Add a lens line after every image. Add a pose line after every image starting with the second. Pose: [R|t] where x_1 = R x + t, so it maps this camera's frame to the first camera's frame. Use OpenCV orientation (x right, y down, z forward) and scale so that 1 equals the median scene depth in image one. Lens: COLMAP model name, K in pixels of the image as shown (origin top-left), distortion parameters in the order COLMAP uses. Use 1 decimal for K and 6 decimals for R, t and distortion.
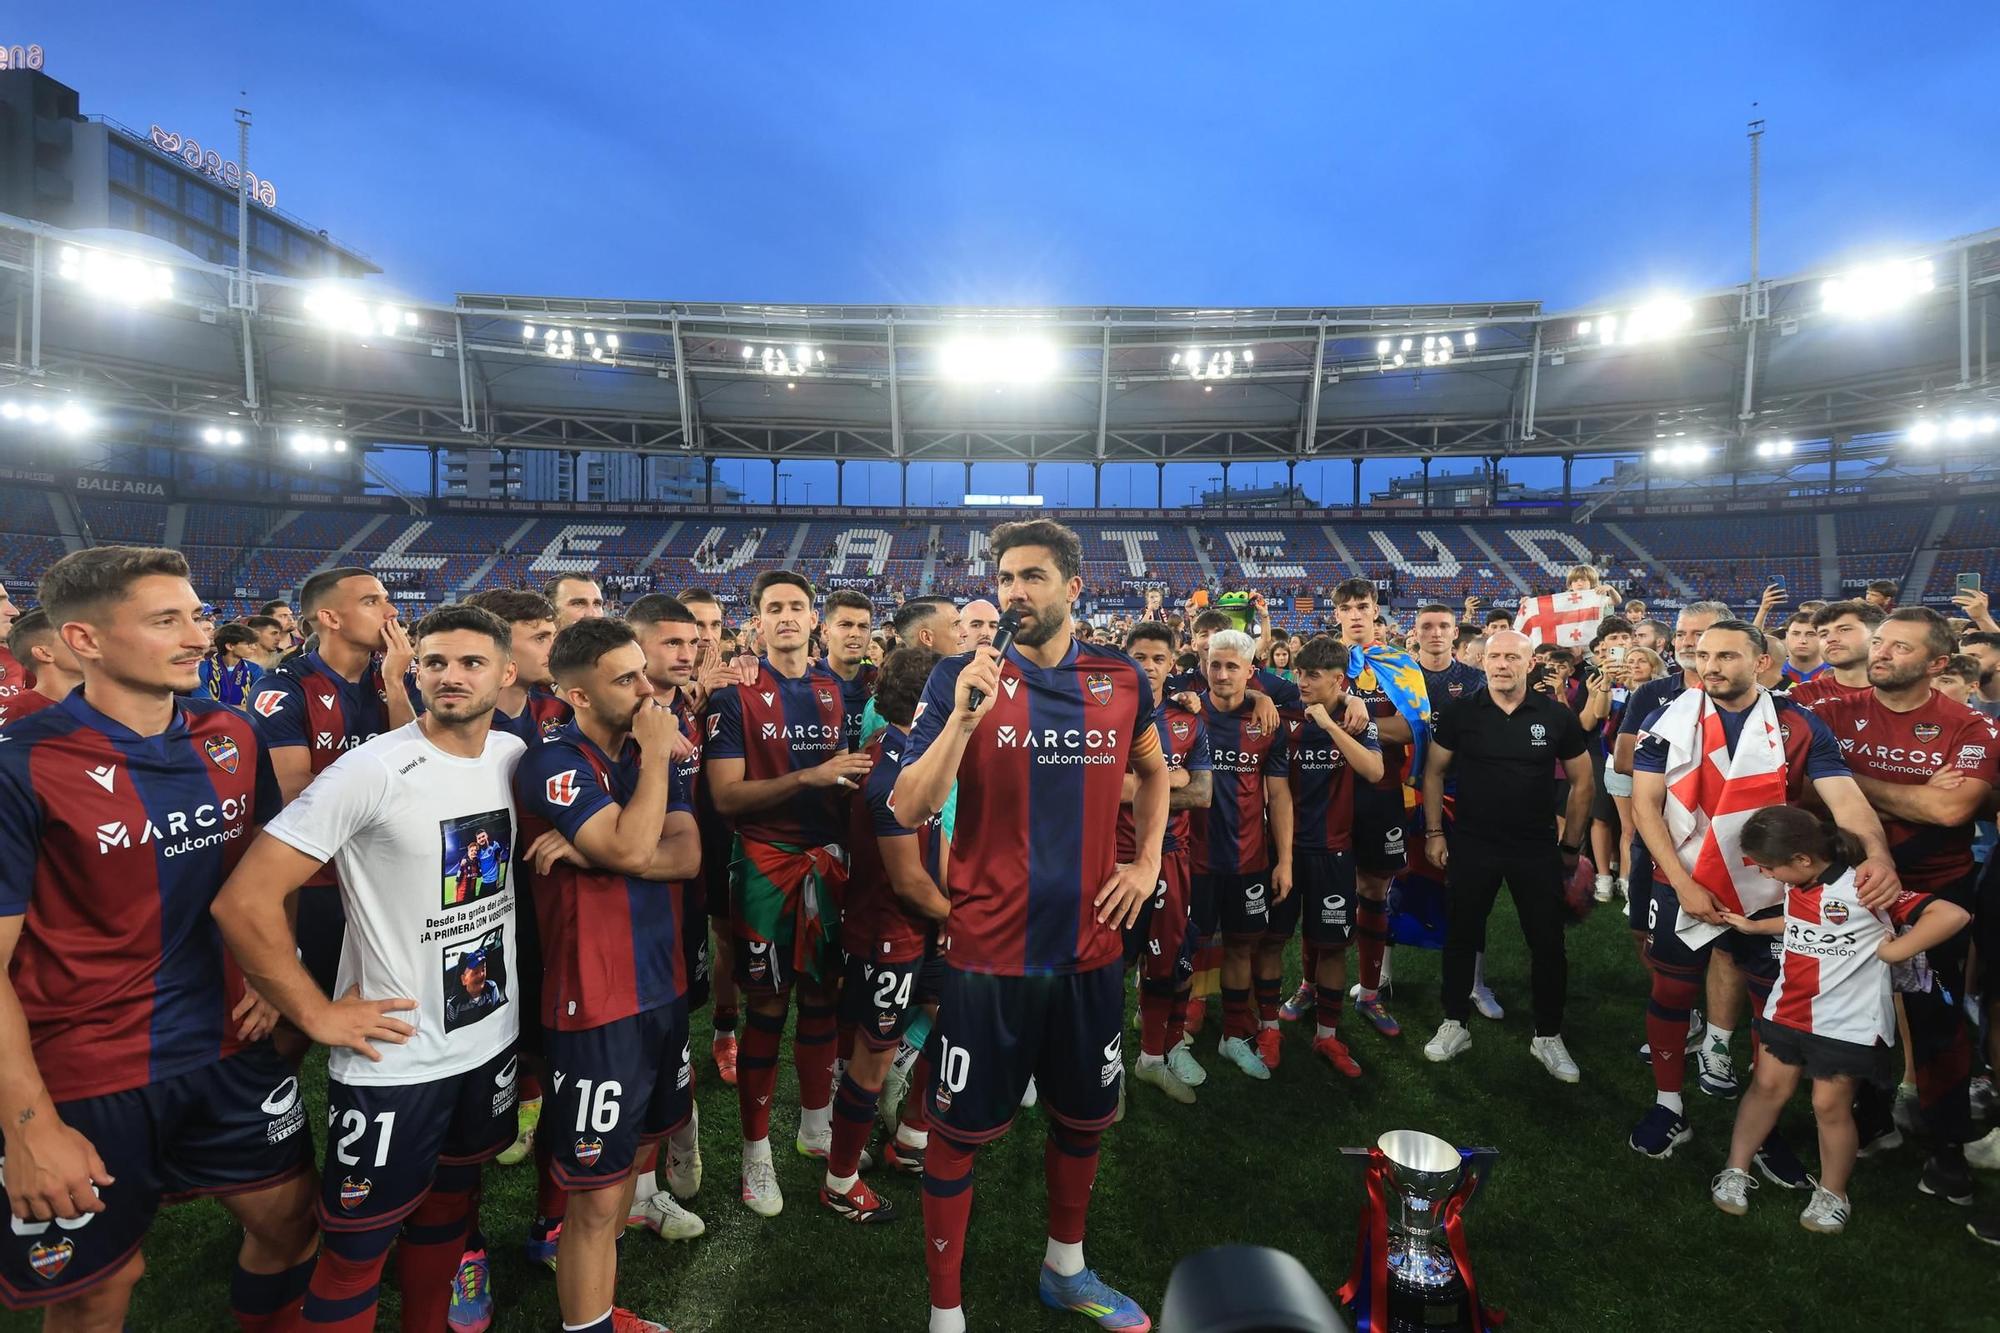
lens RADIAL K [[935.7, 0, 1002.0], [0, 935.7, 658.2], [0, 0, 1]] dist [-0.003330, 0.001933]
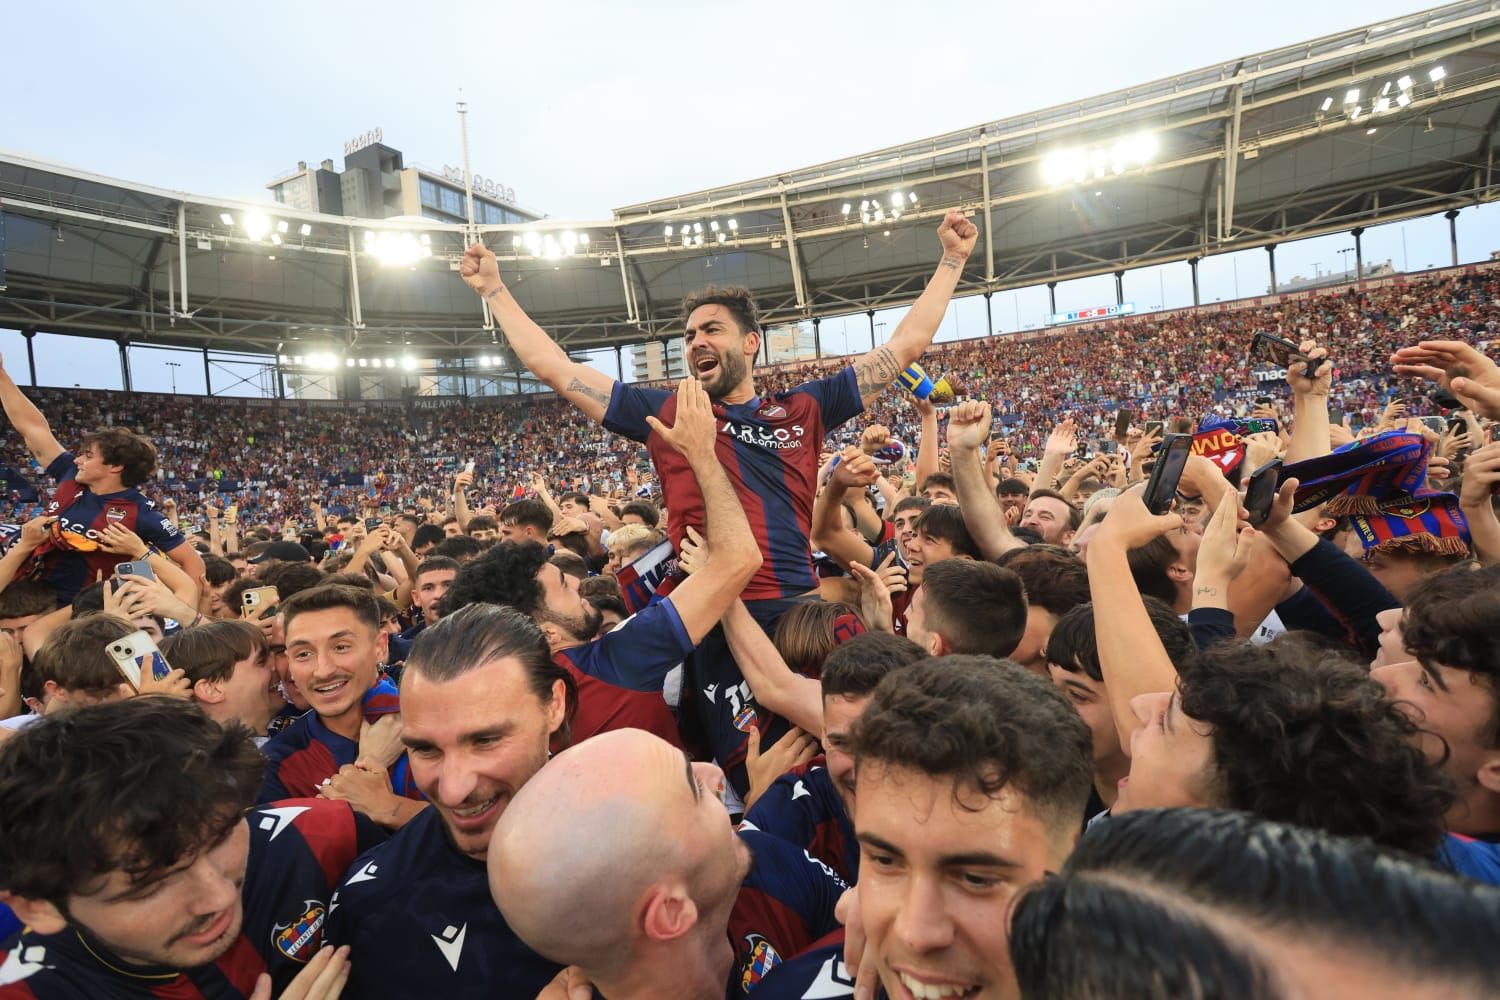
lens RADIAL K [[699.4, 0, 753.9], [0, 699.4, 495.6], [0, 0, 1]] dist [-0.008110, 0.001979]
pose [[0.920280, -0.073825, -0.384232, -0.077298], [0.083513, 0.996470, 0.008566, -0.008781], [0.382244, -0.039971, 0.923197, 0.179898]]
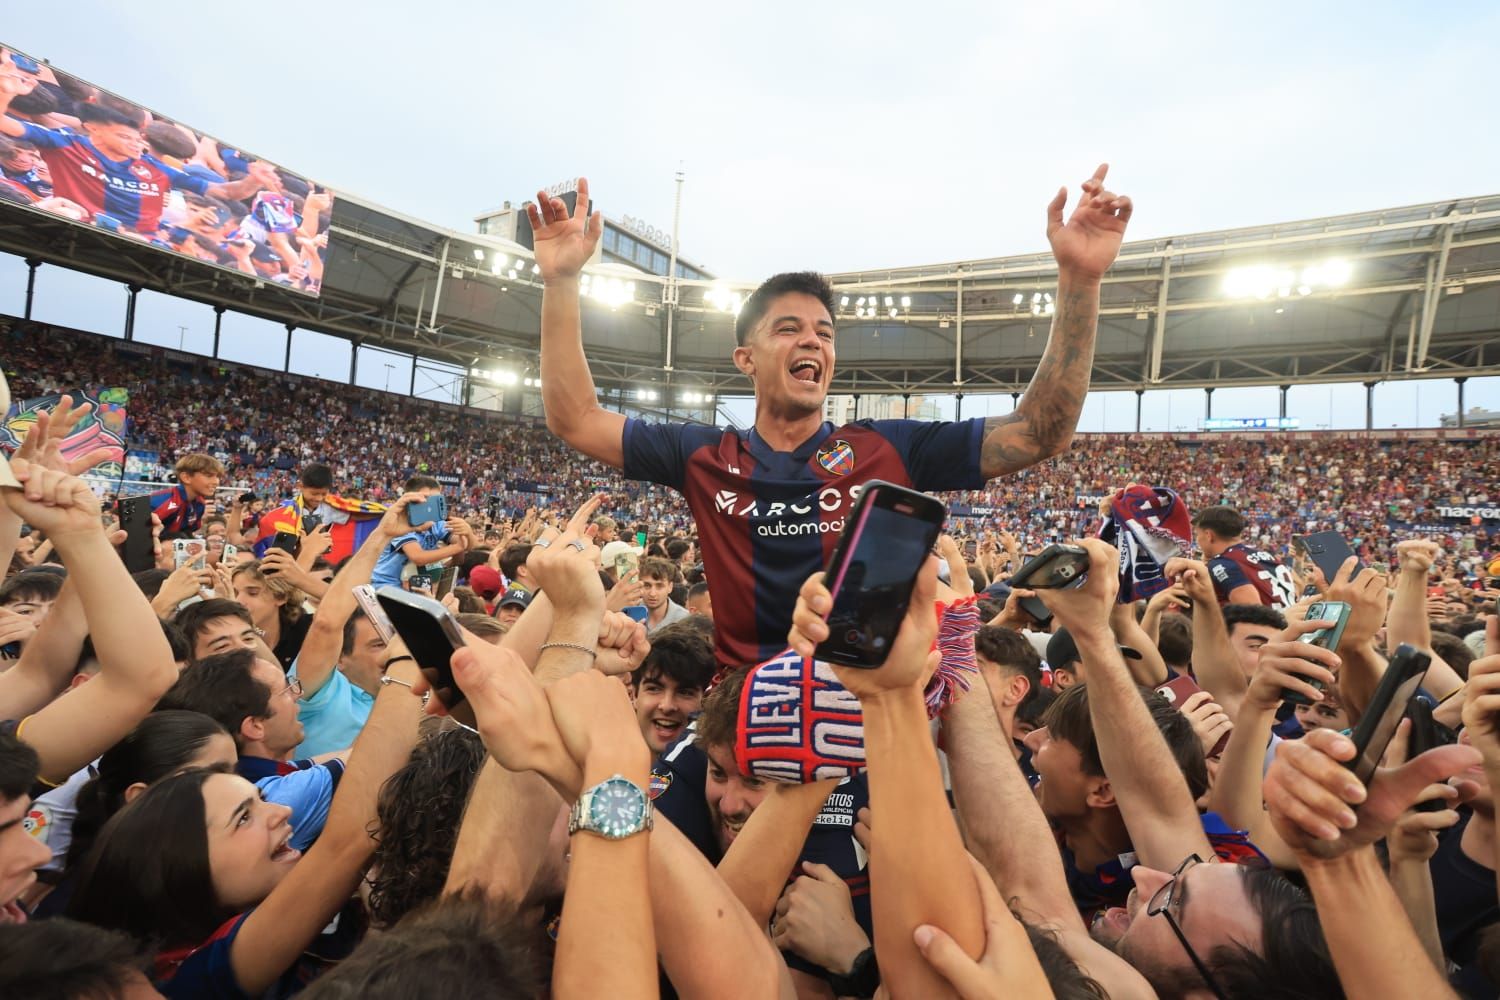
lens RADIAL K [[700.3, 0, 752.5], [0, 700.3, 494.5], [0, 0, 1]] dist [-0.005386, 0.002771]
pose [[0.869446, 0.023182, -0.493484, -0.117824], [-0.064356, 0.995701, -0.066612, -0.008361], [0.489819, 0.089674, 0.867200, 0.107106]]
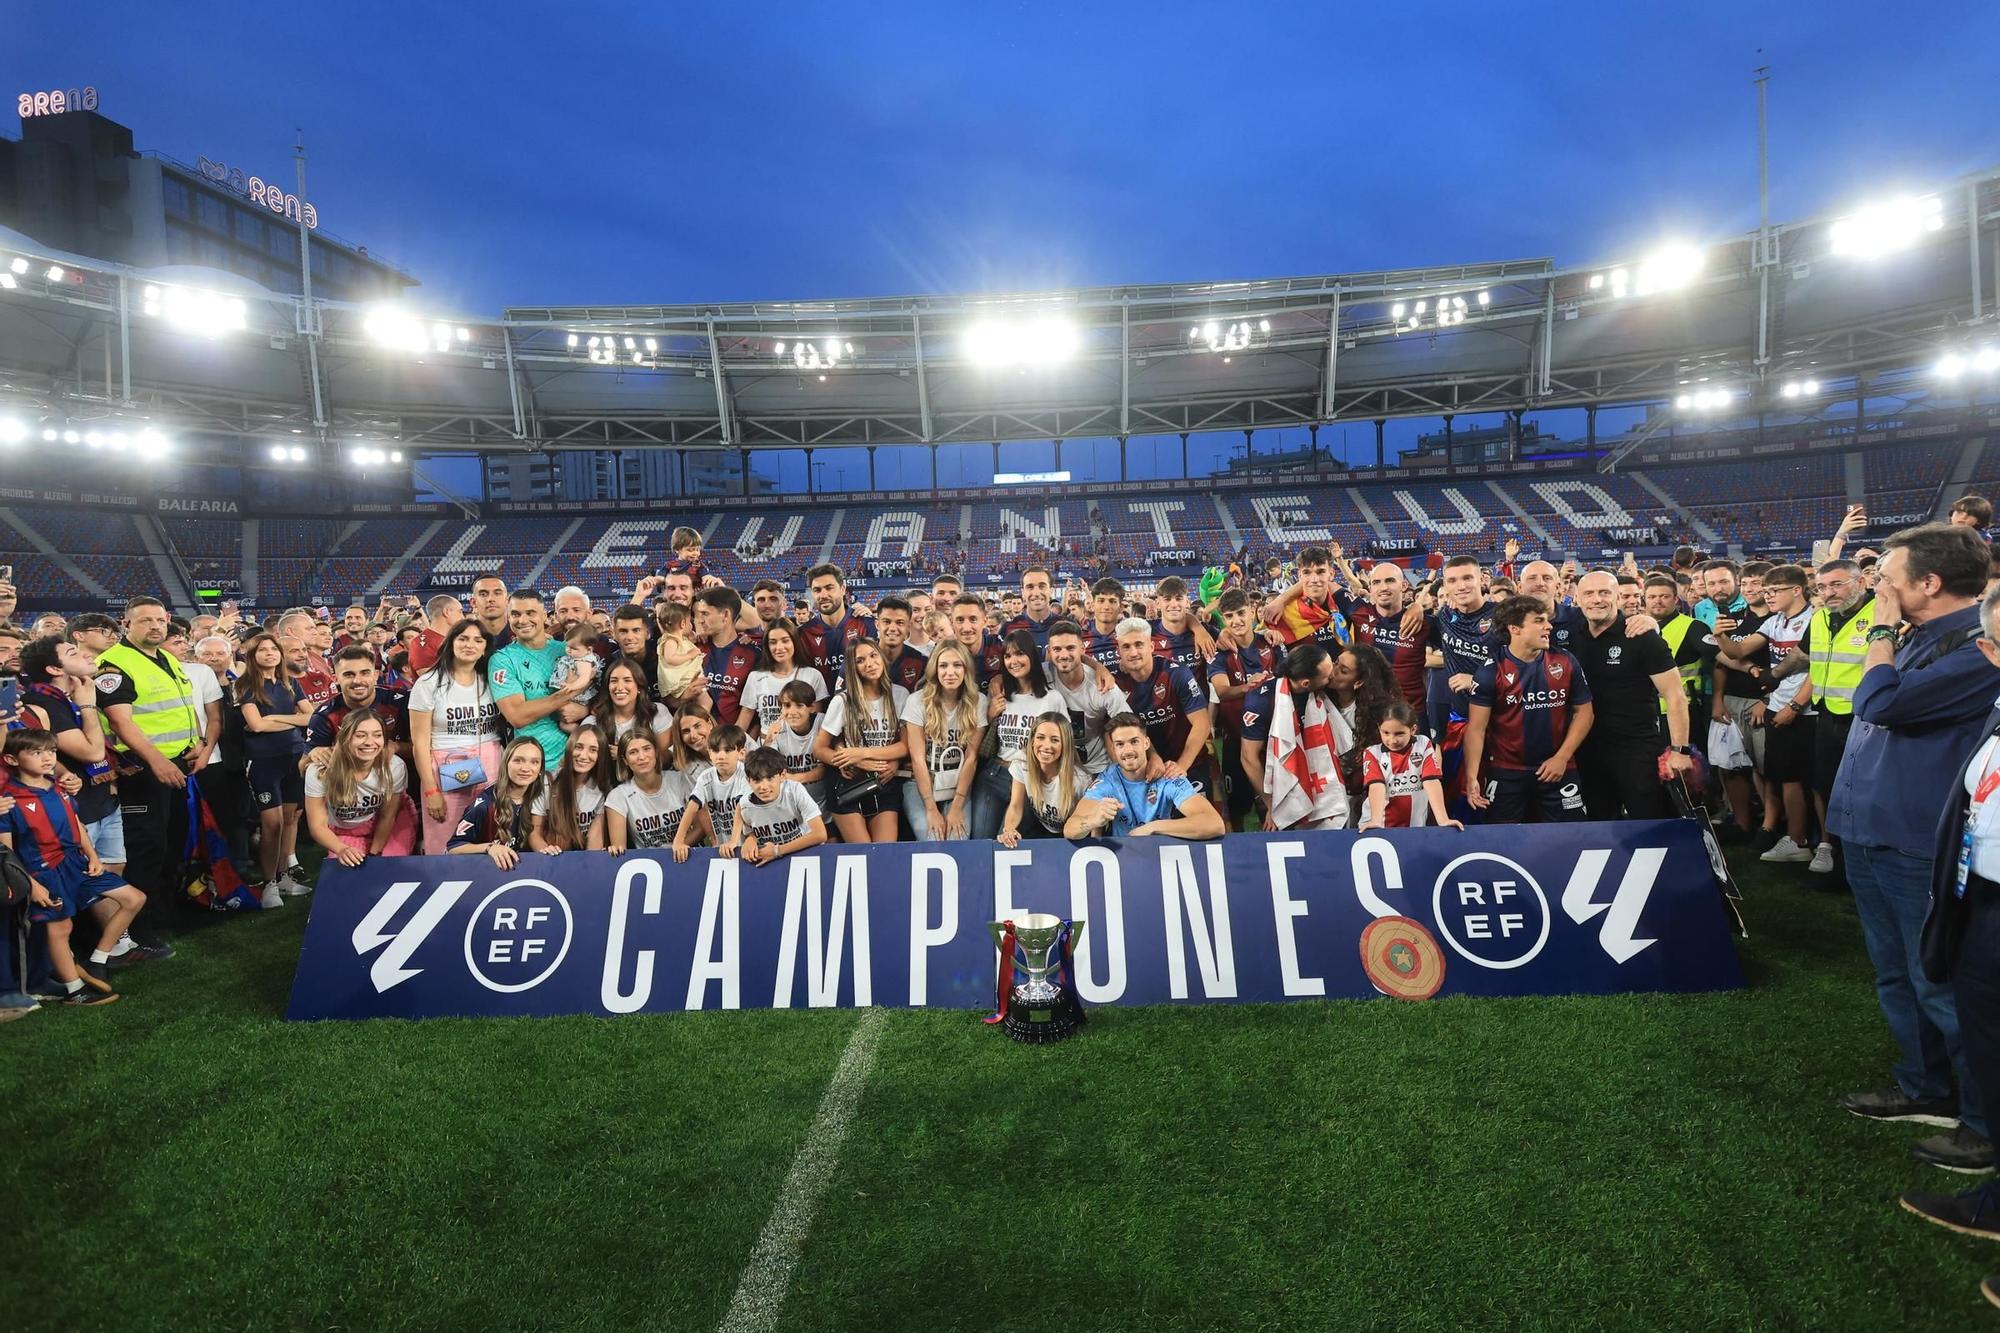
lens RADIAL K [[937.9, 0, 1007.1], [0, 937.9, 654.3], [0, 0, 1]] dist [-0.002031, 0.001064]
pose [[0.998587, -0.042374, -0.032084, -0.000479], [0.043062, 0.998850, 0.021074, 0.001473], [0.031154, -0.022426, 0.999263, -0.038855]]
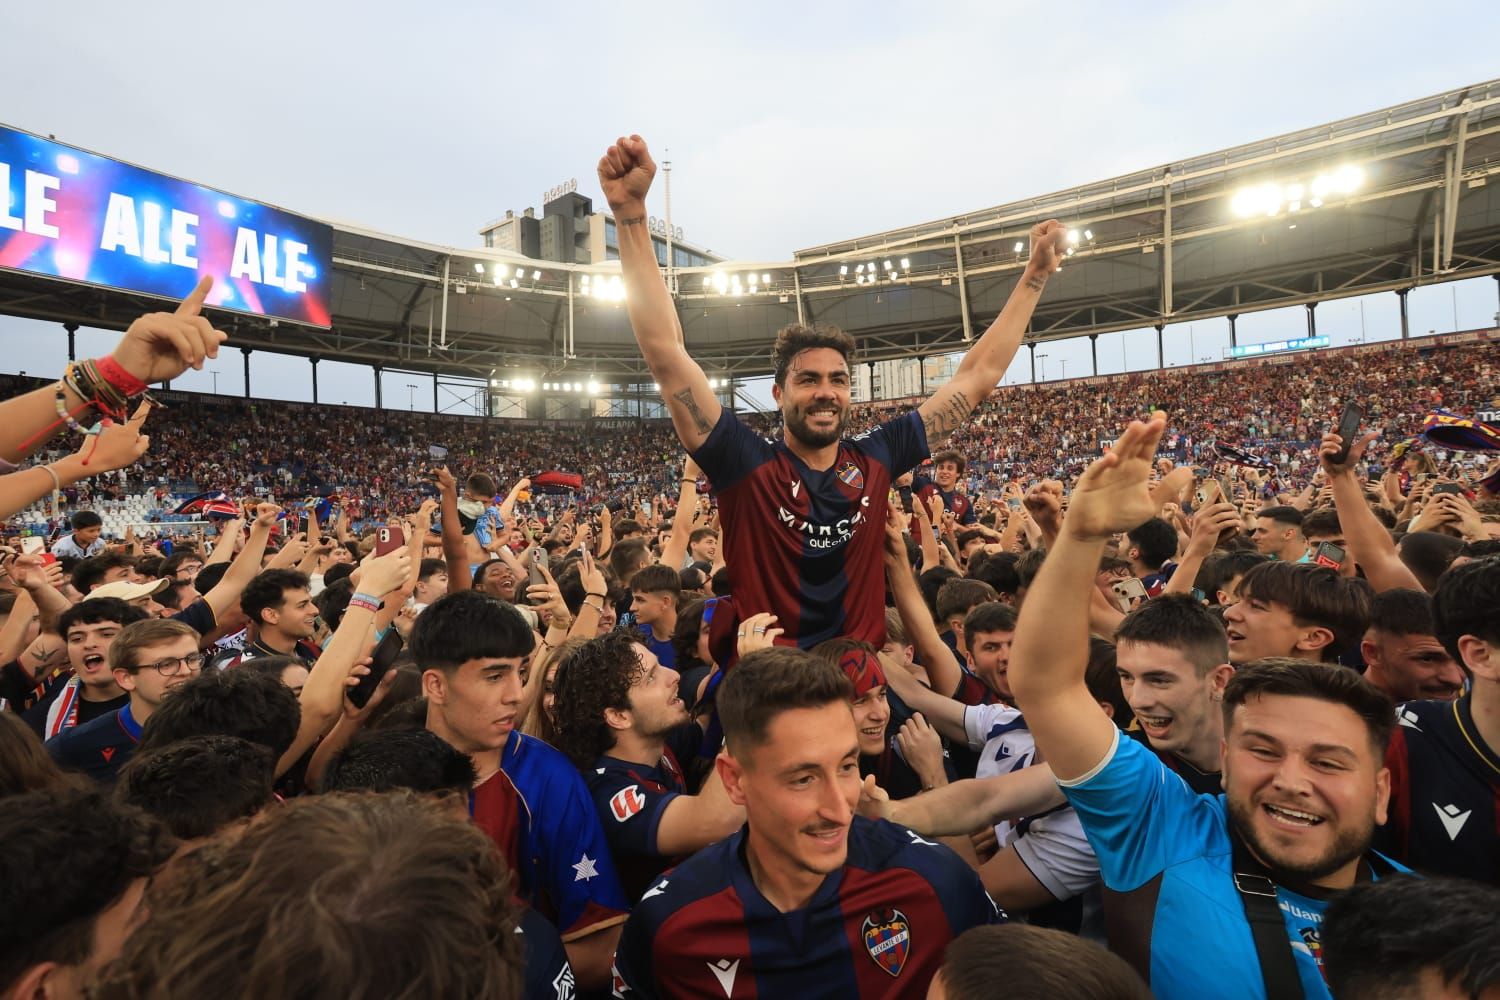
lens RADIAL K [[701.1, 0, 753.5], [0, 701.1, 496.2], [0, 0, 1]] dist [-0.007074, 0.002574]
pose [[0.839942, -0.050095, -0.540359, -0.093128], [0.036405, 0.998689, -0.035995, -0.007209], [0.541453, 0.010562, 0.840664, 0.111164]]
